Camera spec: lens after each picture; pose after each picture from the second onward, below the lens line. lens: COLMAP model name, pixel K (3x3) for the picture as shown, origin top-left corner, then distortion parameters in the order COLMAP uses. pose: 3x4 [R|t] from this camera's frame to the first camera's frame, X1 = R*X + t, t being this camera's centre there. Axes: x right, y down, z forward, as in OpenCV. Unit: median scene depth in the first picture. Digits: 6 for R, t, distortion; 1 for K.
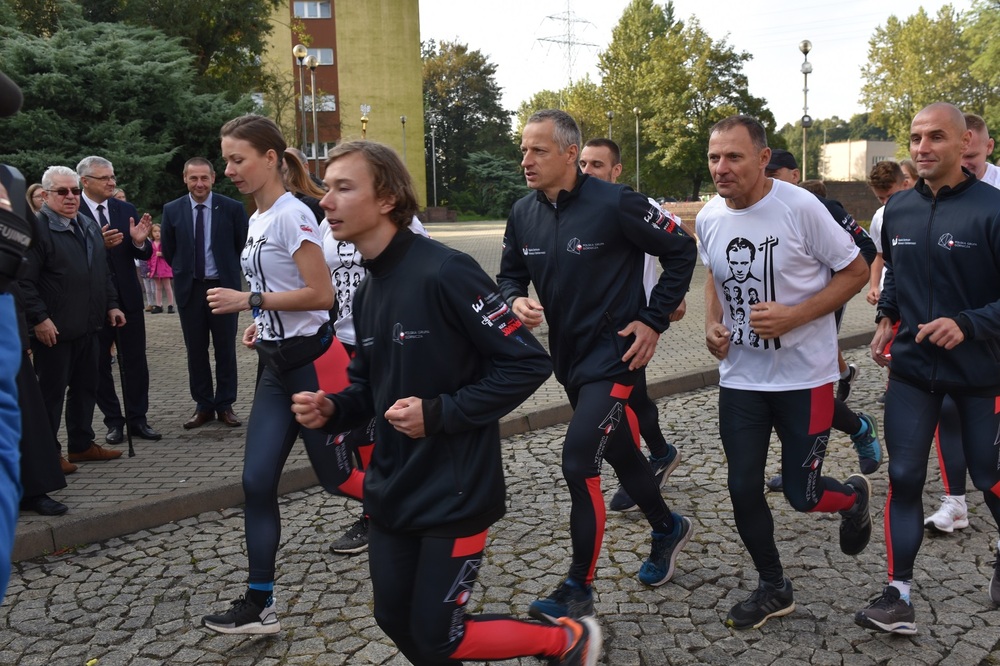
lens RADIAL K [[971.5, 0, 496.8], [0, 971.5, 330.9], [0, 0, 1]] dist [-0.018806, 0.000000]
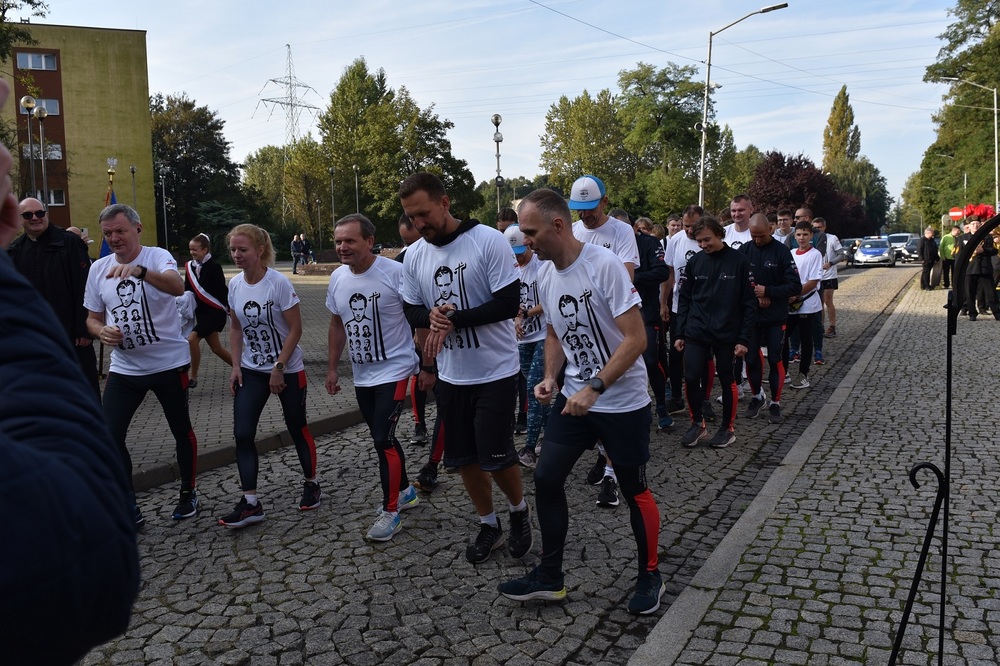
lens RADIAL K [[971.5, 0, 503.8], [0, 971.5, 336.4], [0, 0, 1]] dist [-0.018806, 0.000000]
pose [[0.950830, -0.026446, 0.308583, -0.047842], [0.038457, 0.998718, -0.032905, 0.014142], [-0.307317, 0.043154, 0.950628, -0.126400]]
